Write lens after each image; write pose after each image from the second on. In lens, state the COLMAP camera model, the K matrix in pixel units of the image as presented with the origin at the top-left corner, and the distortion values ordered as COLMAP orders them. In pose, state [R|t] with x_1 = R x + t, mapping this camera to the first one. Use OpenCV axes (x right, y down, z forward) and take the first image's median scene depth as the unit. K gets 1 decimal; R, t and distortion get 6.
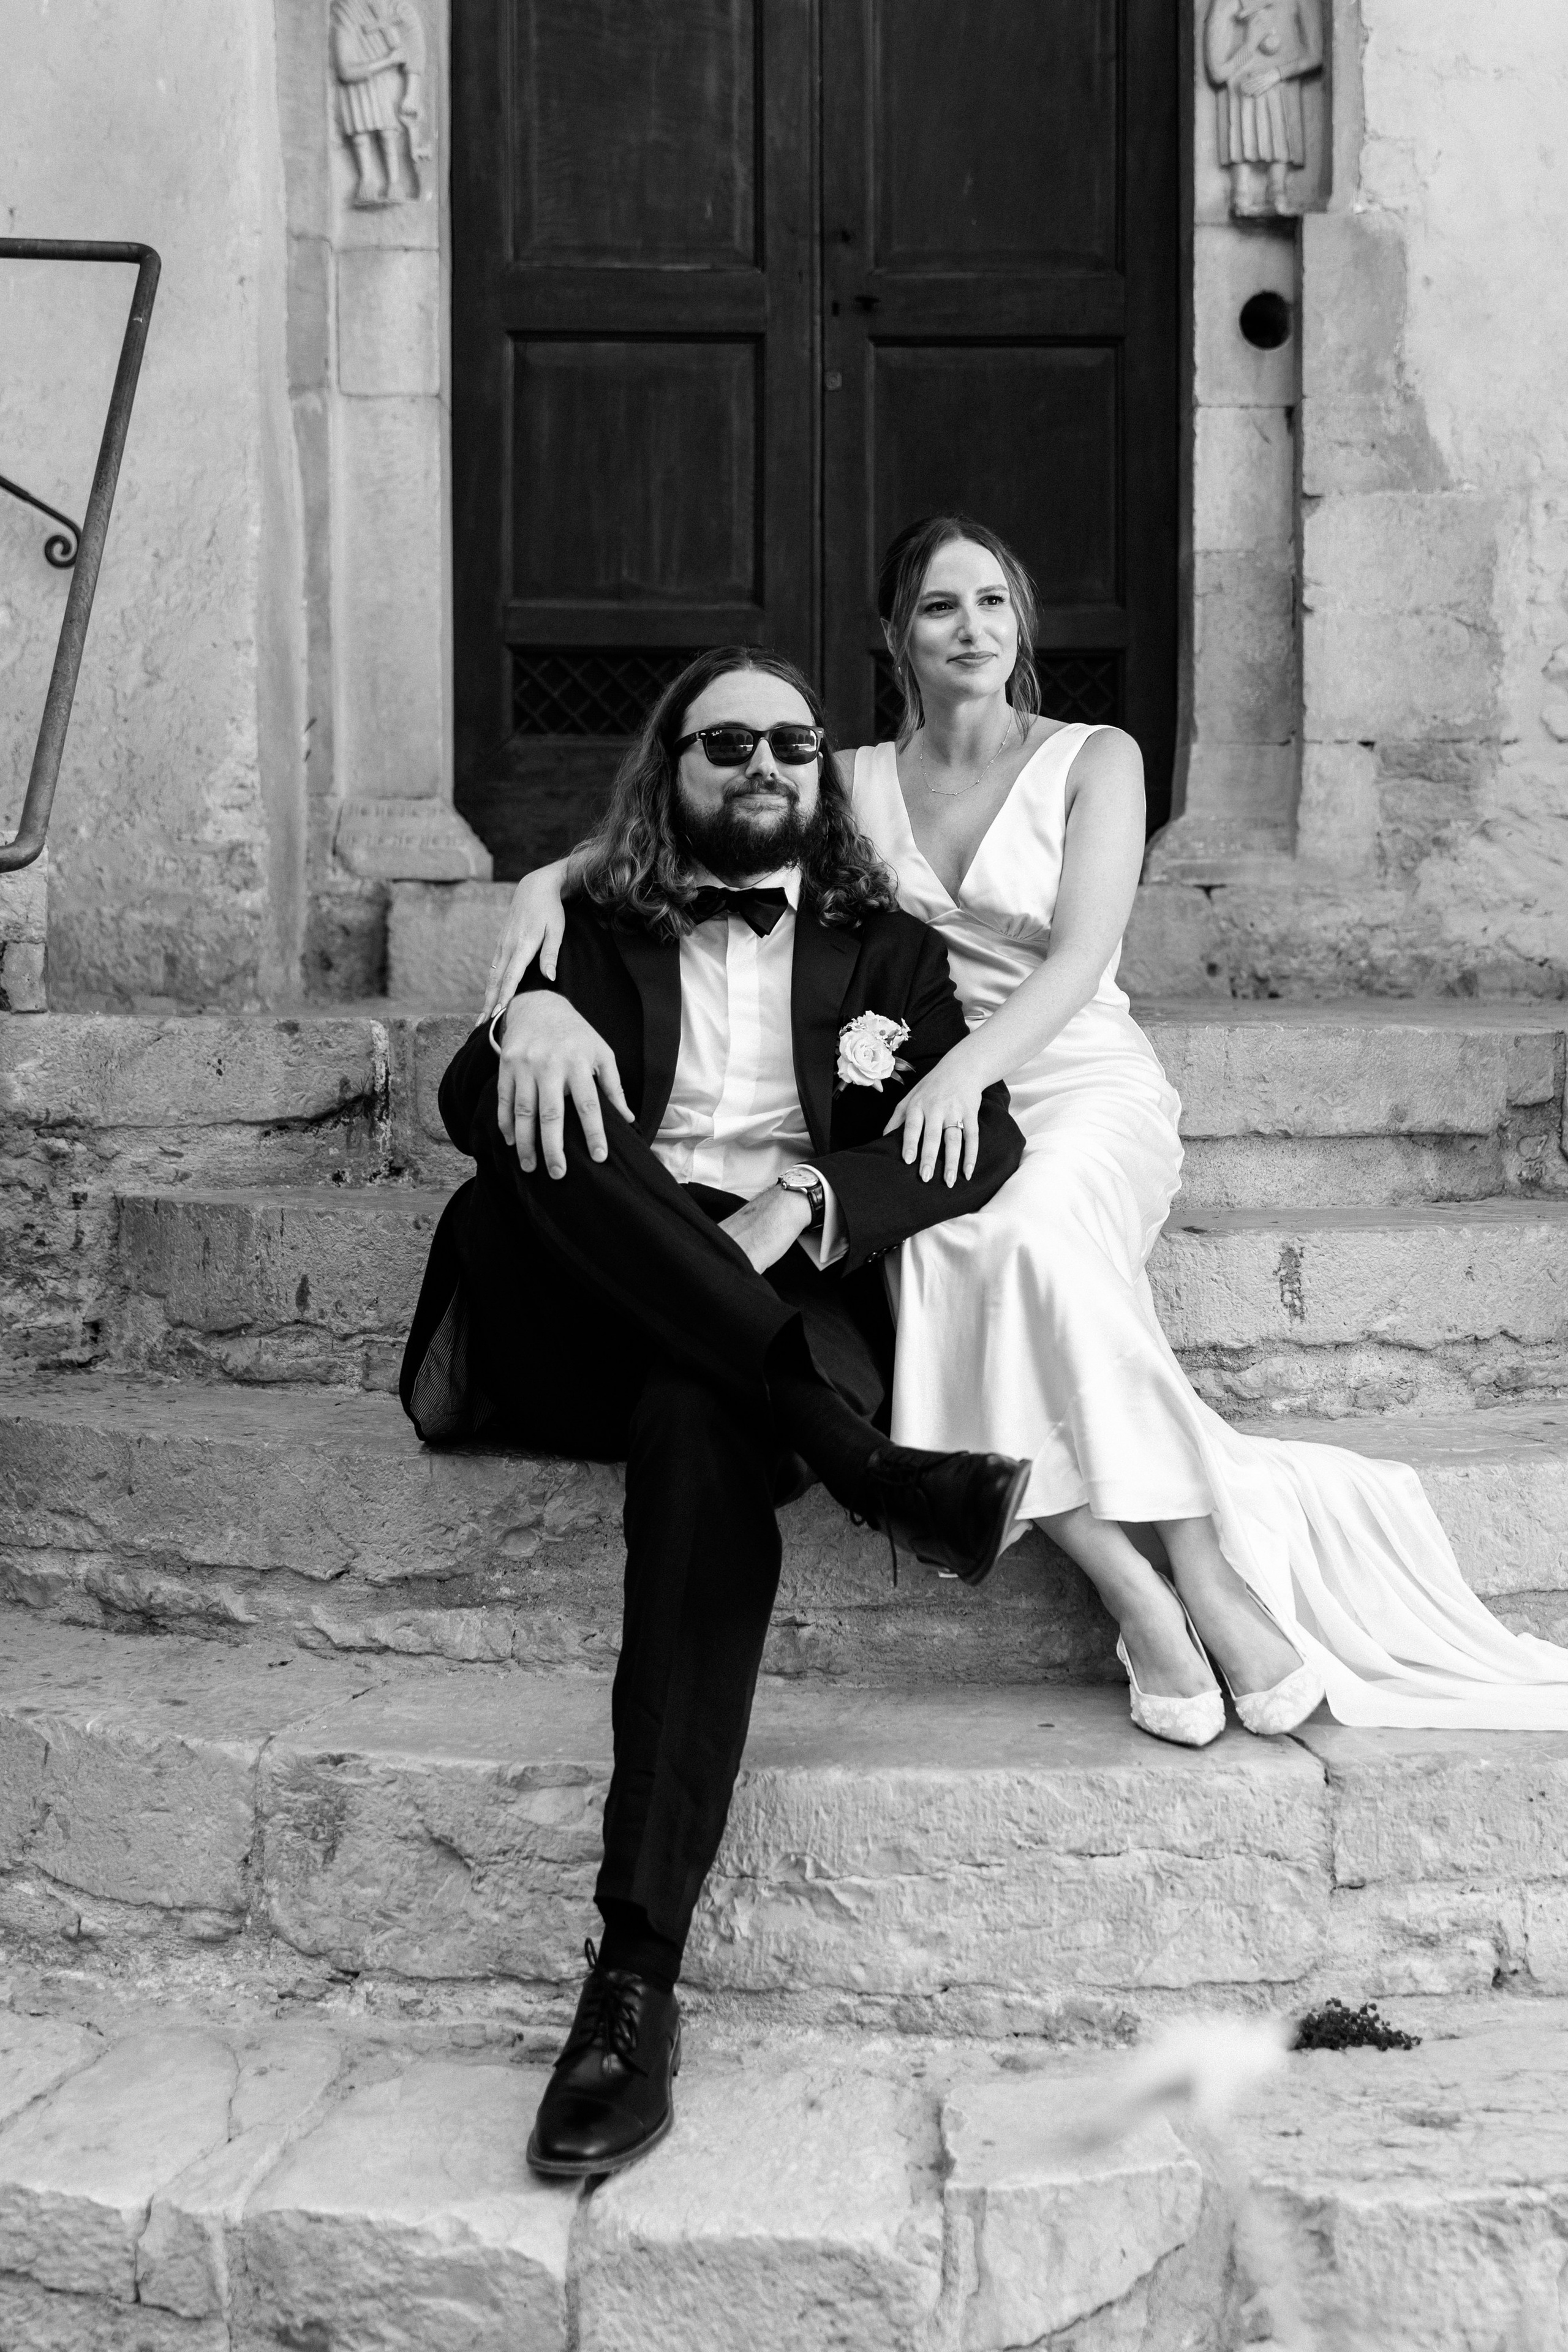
lens RADIAL K [[2772.4, 0, 775.9], [0, 2772.4, 1160.5], [0, 0, 1]] dist [0.009310, 0.000000]
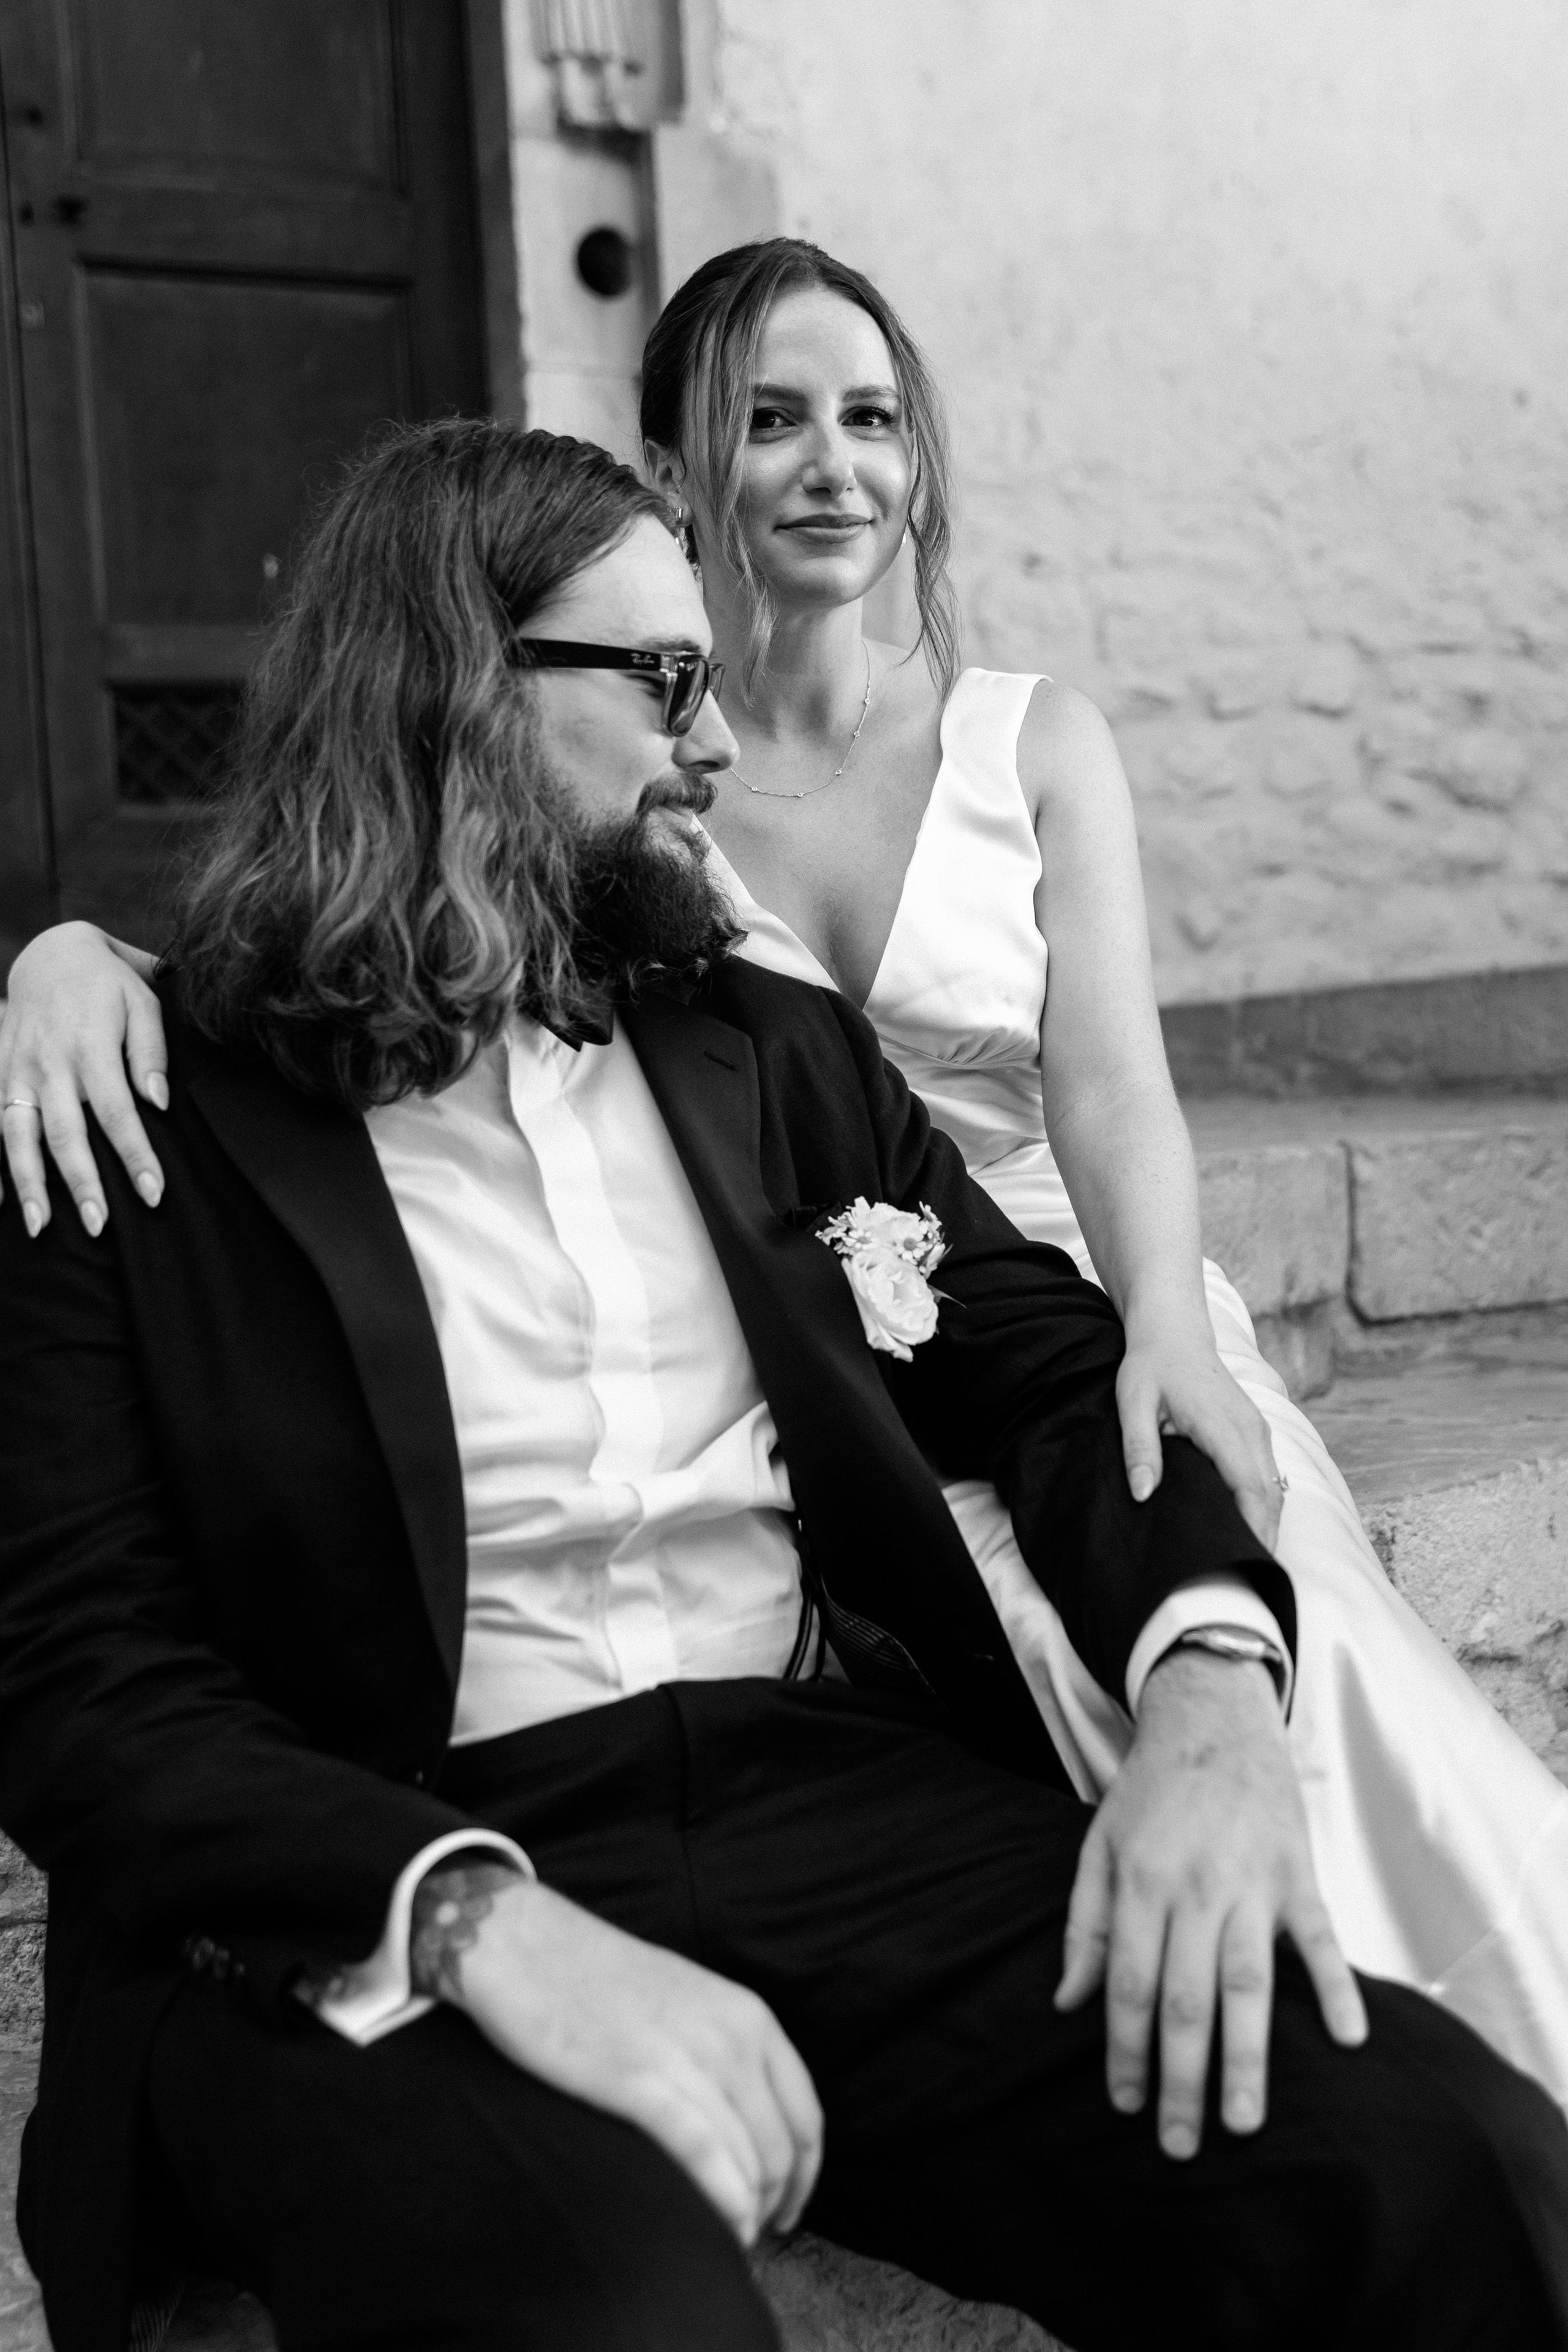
lens RADIAL K [[2551.9, 0, 779.4], [0, 2551.9, 1238.6], [0, 0, 1]] dist [-0.005186, 0.000000]
pose [[0.914674, -0.078668, 0.396463, -0.146391], [0.083756, 0.996476, 0.004492, -0.044784], [-0.395420, 0.029097, 0.918040, 0.549937]]
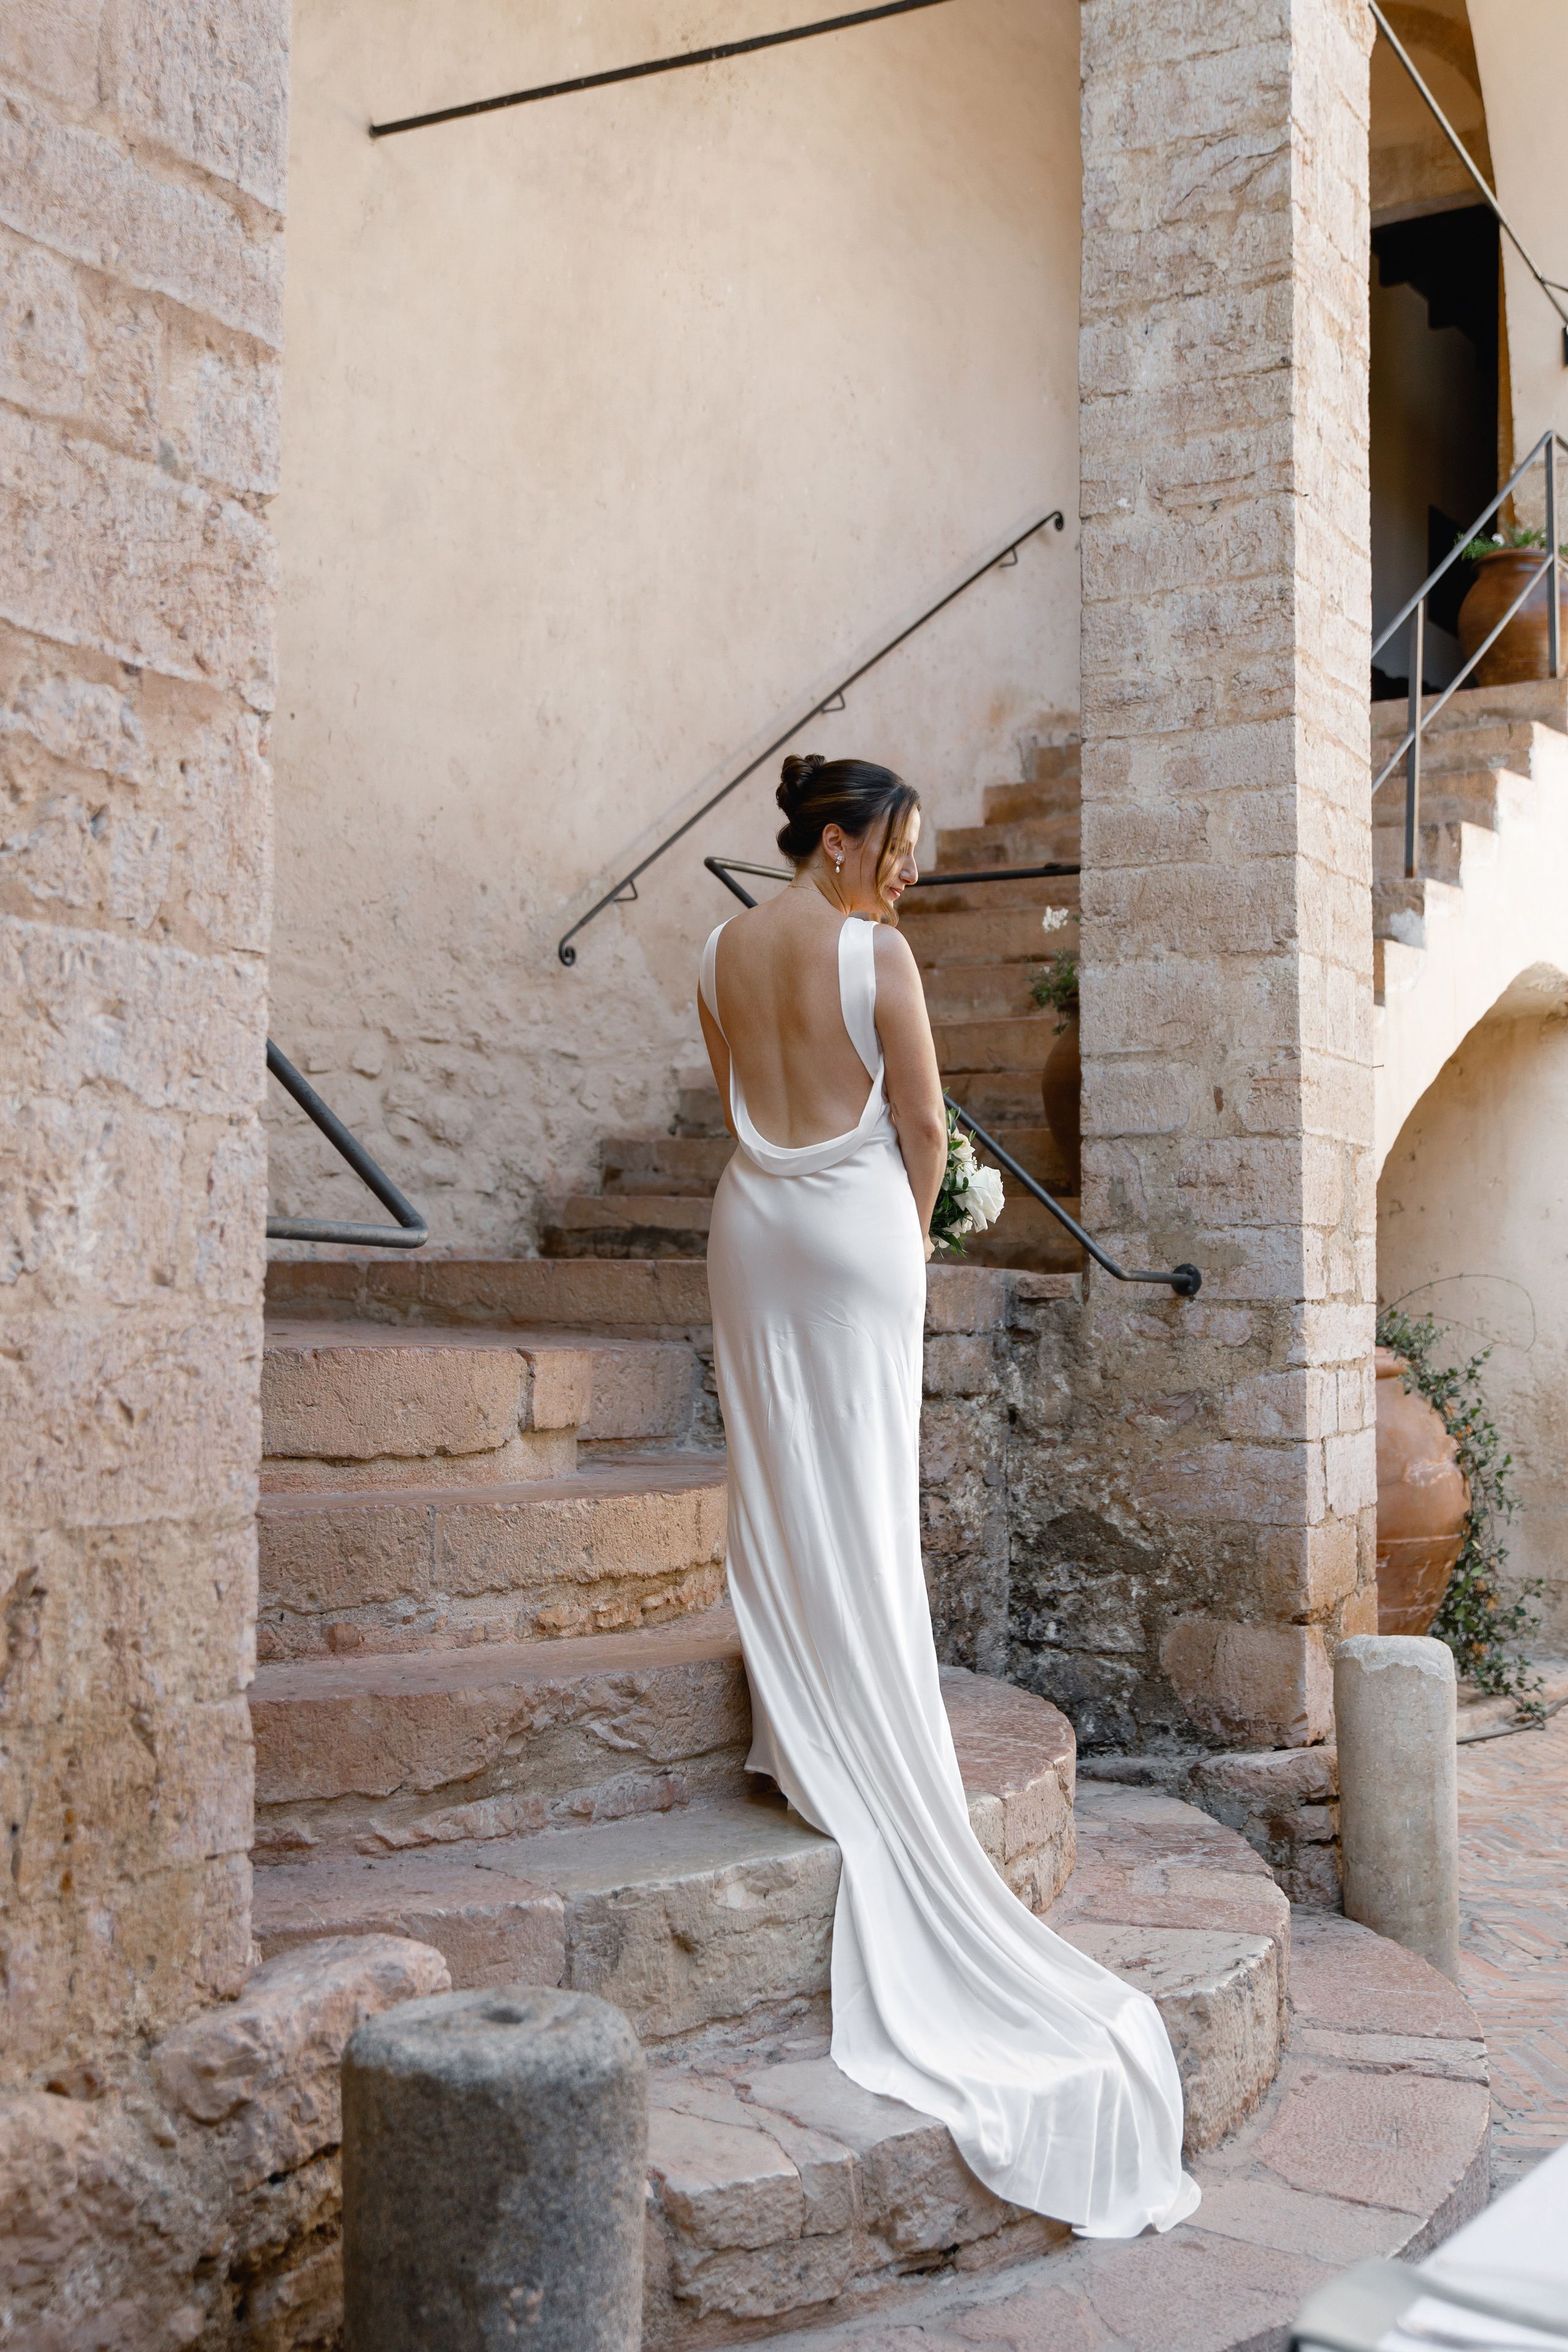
lens RADIAL K [[2772.4, 0, 788.9], [0, 2772.4, 1185.0], [0, 0, 1]] dist [0.009310, 0.000000]
pose [[0.563152, 0.040697, 0.825350, -1.048977], [0.030833, 0.997056, -0.070202, -0.033232], [-0.825778, 0.064983, 0.560240, 0.096122]]
